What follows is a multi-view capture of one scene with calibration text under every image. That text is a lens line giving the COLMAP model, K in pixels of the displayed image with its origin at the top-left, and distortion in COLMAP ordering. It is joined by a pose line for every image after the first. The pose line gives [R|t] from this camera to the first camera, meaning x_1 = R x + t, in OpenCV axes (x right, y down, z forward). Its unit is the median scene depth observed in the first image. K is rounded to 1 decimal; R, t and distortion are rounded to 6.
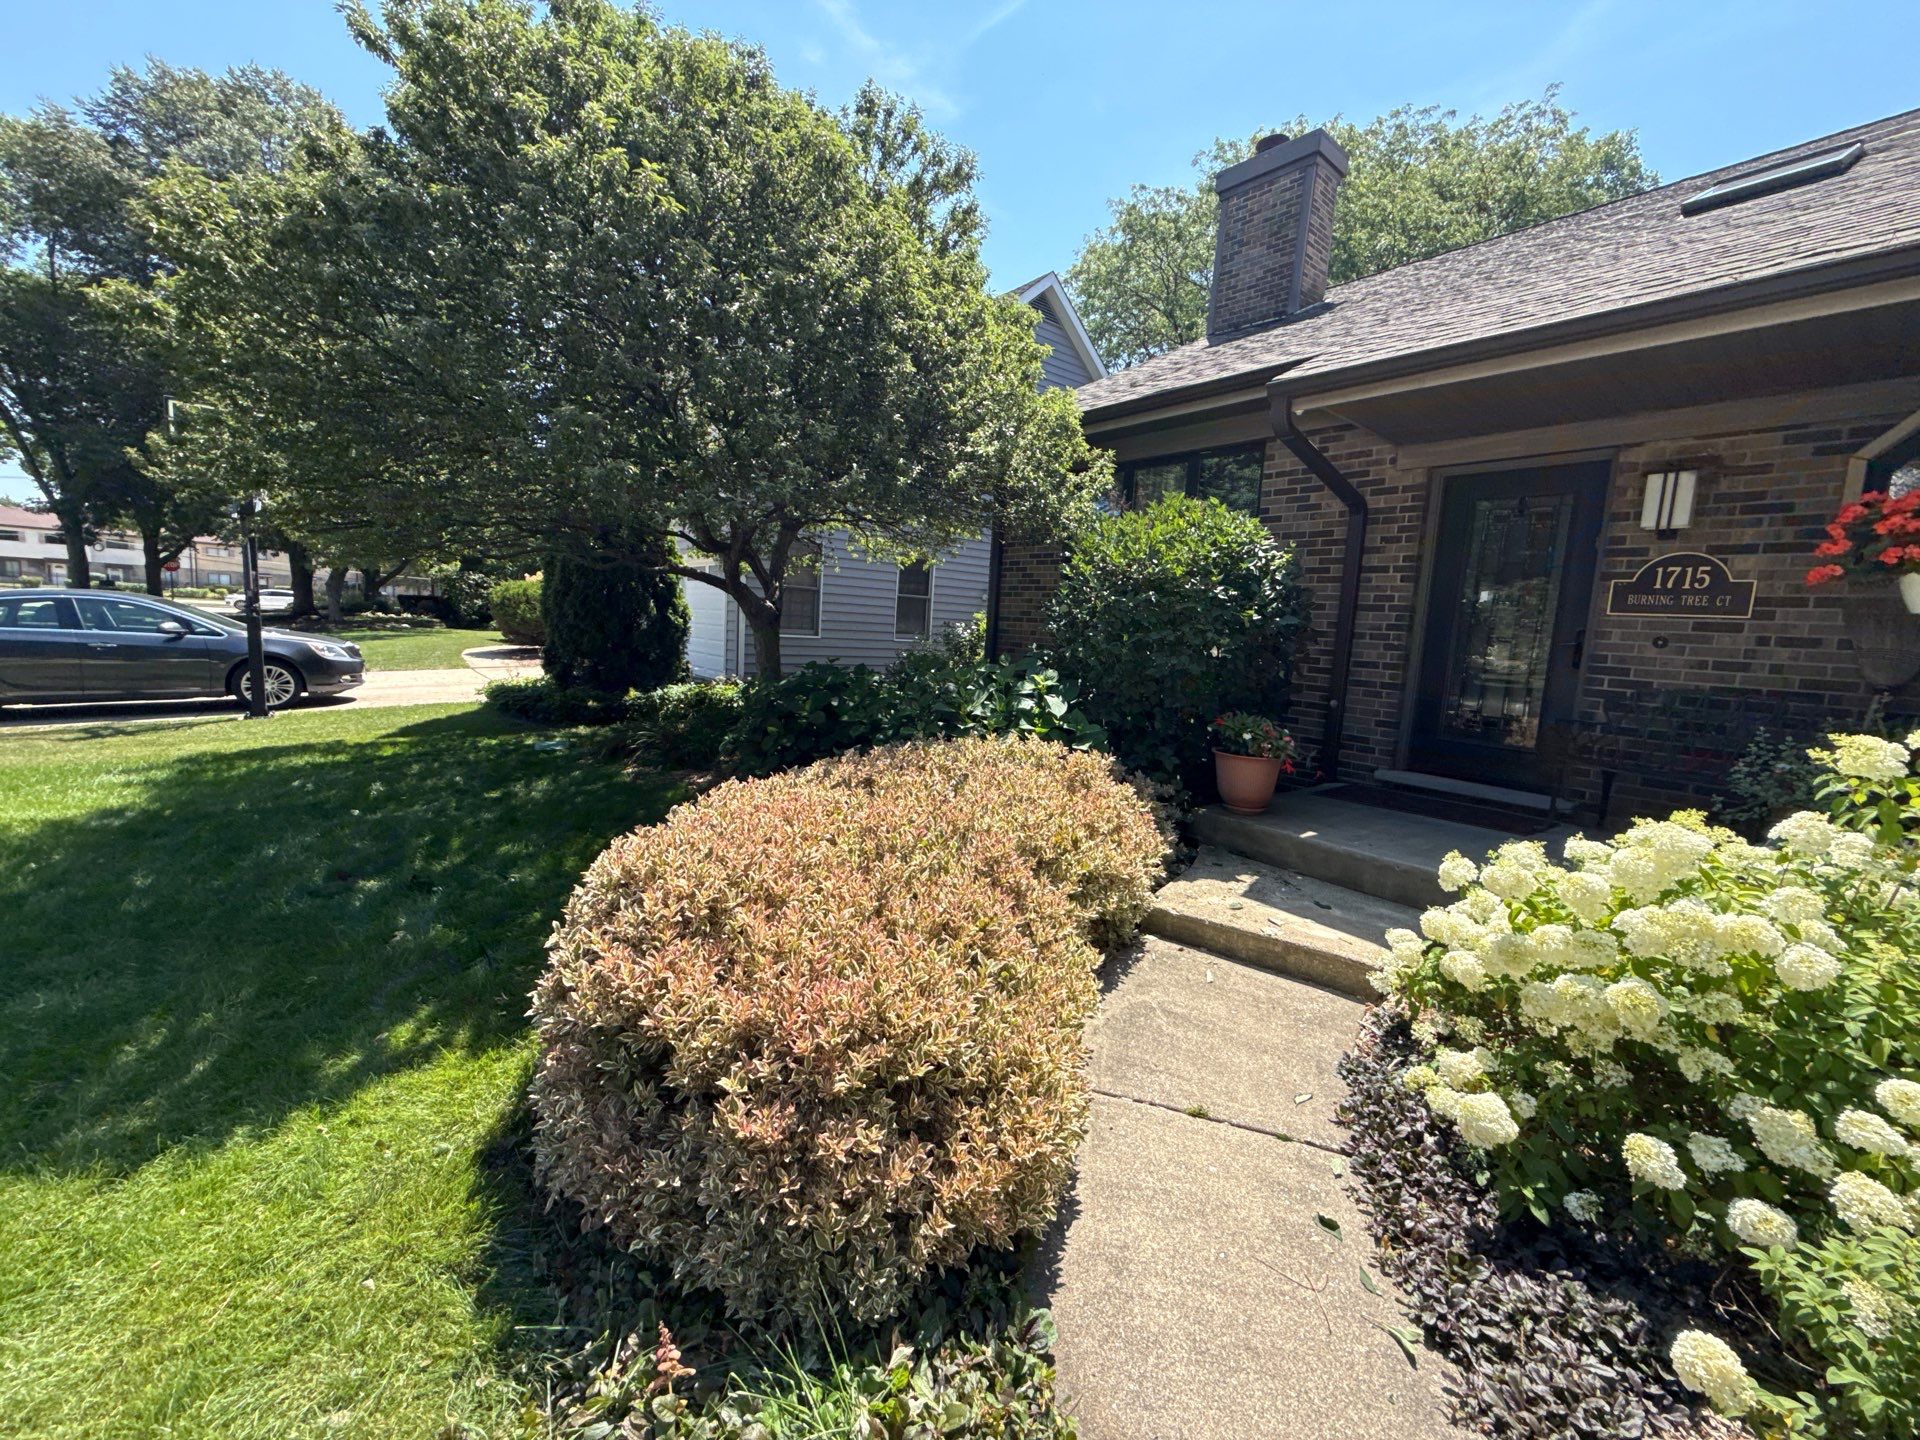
lens RADIAL K [[761.0, 0, 963.7], [0, 761.0, 710.6], [0, 0, 1]] dist [-0.002143, -0.000569]
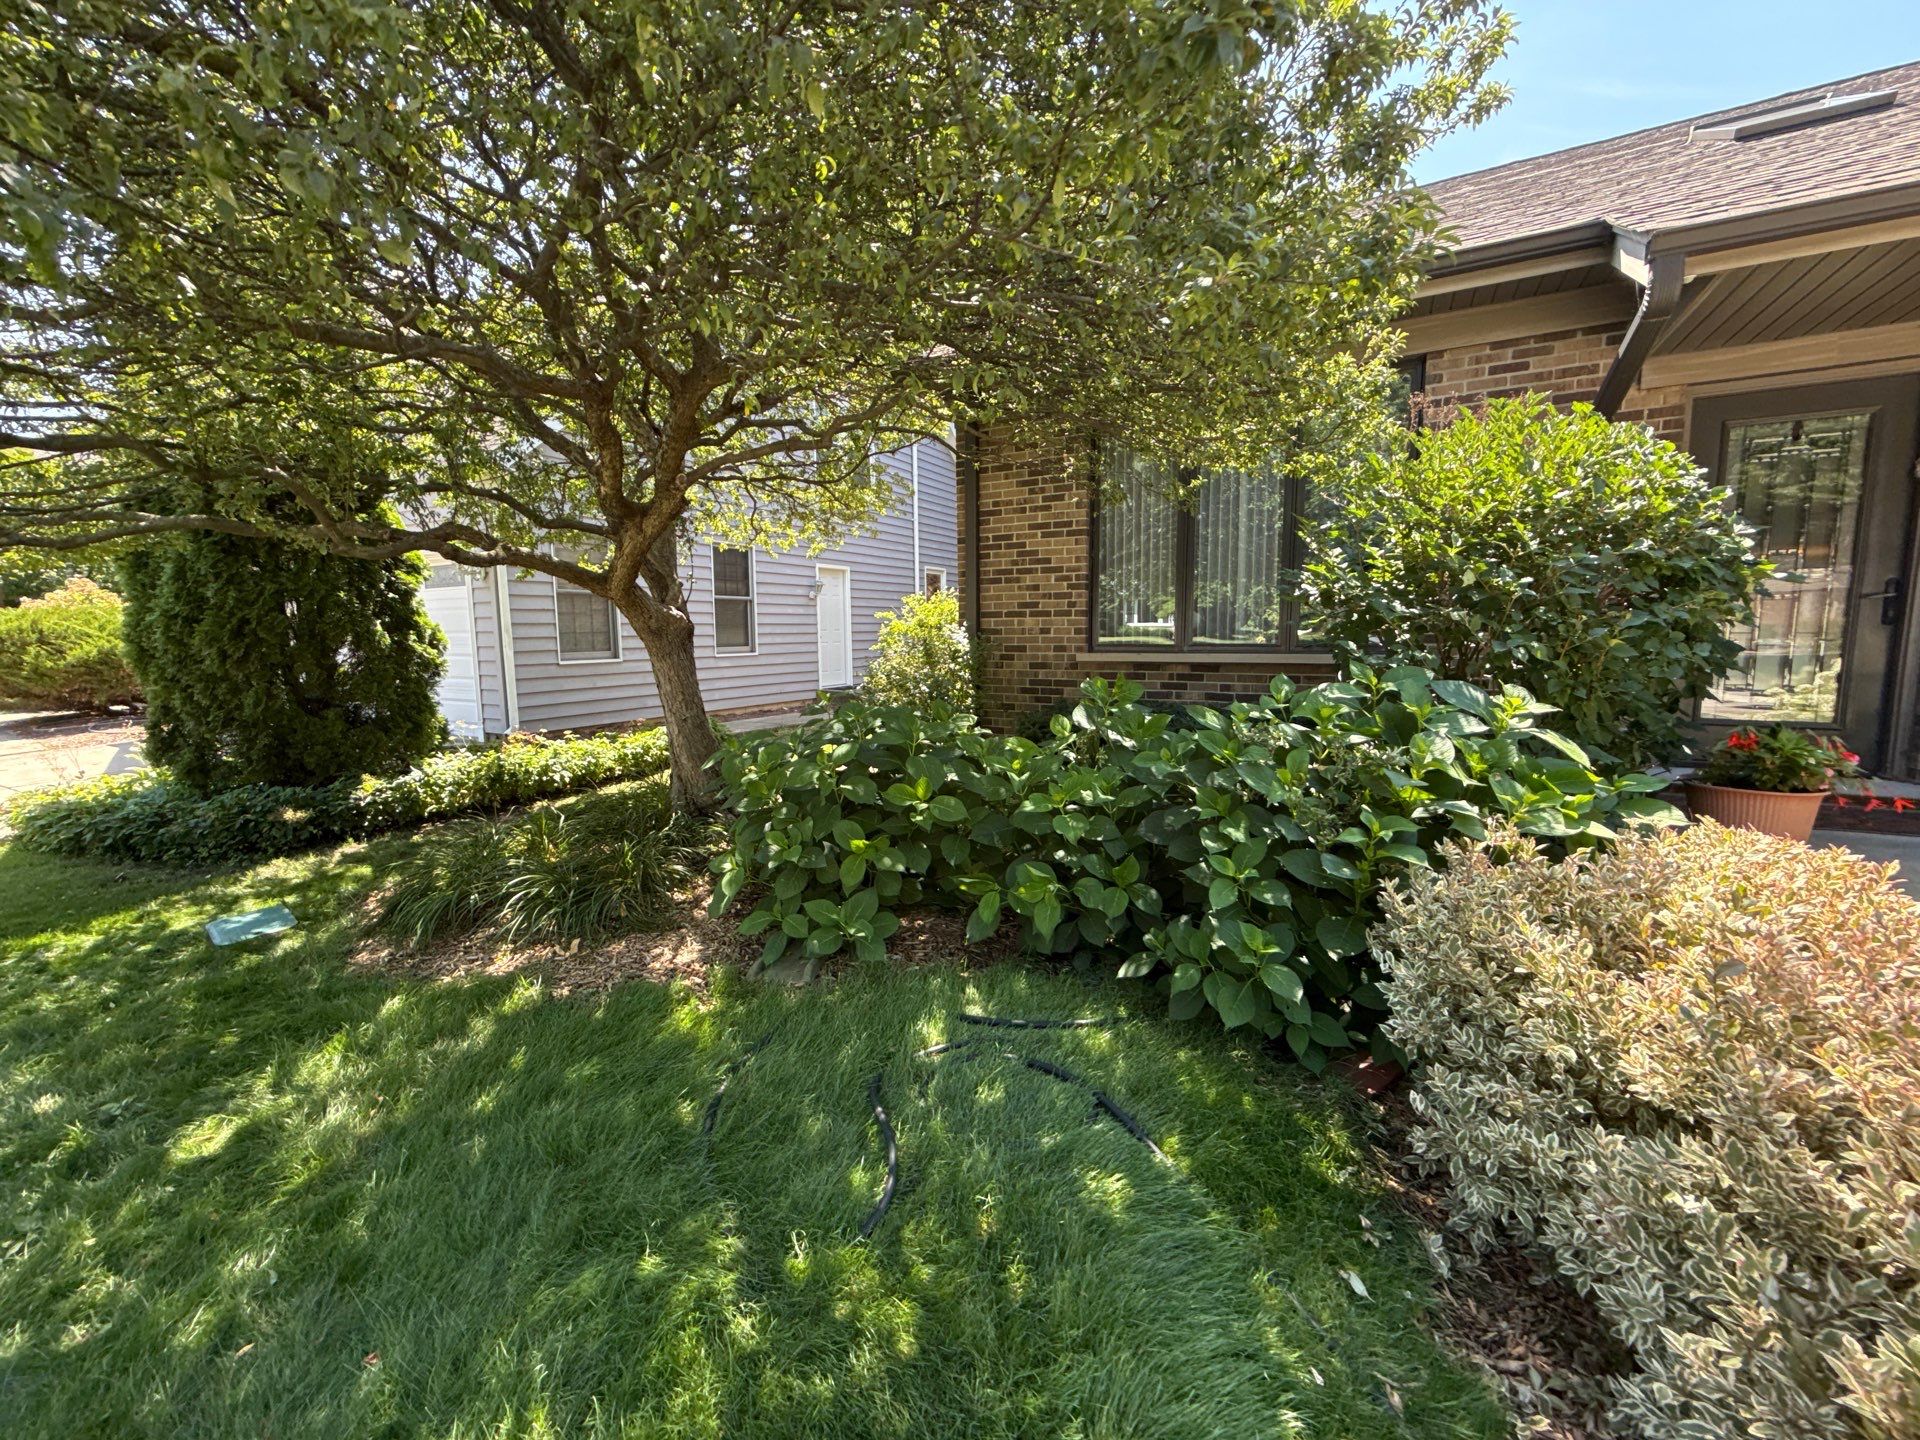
lens RADIAL K [[764.0, 0, 960.0], [0, 764.0, 720.0], [0, 0, 1]] dist [-0.000685, -0.000331]
pose [[0.923954, -0.109438, 0.366513, -0.442922], [0.104636, 0.993963, 0.033010, -0.083605], [-0.367913, 0.007851, 0.929827, 0.575314]]
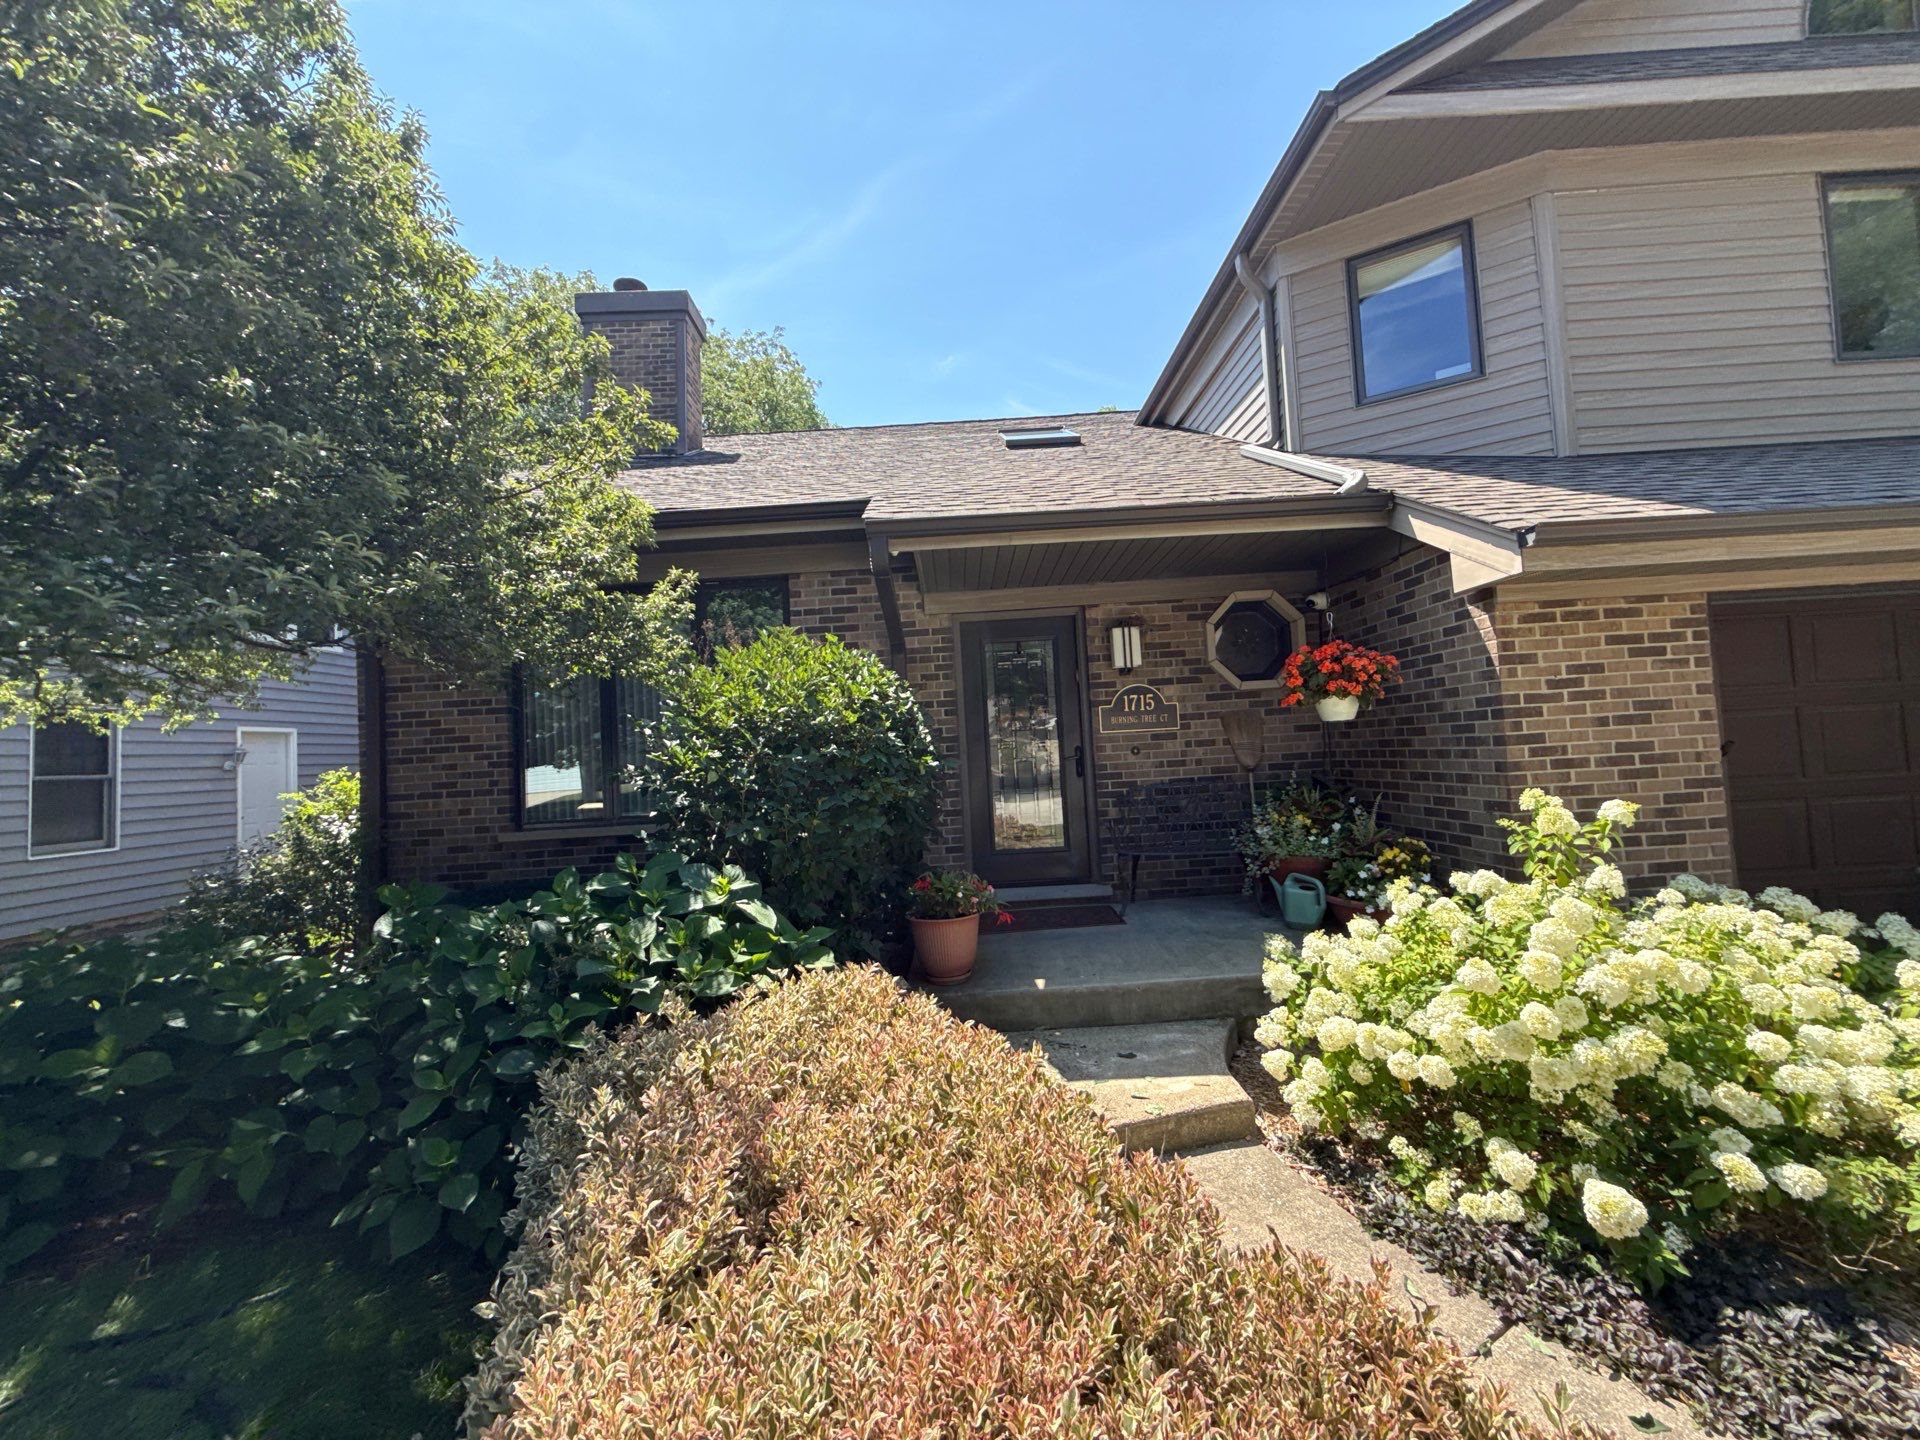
lens RADIAL K [[757.4, 0, 954.3], [0, 757.4, 716.7], [0, 0, 1]] dist [0.002664, -0.000112]
pose [[0.627634, -0.054346, 0.776609, -0.272667], [0.179070, 0.980890, -0.076078, -0.091496], [-0.757634, 0.186817, 0.625372, 0.349267]]
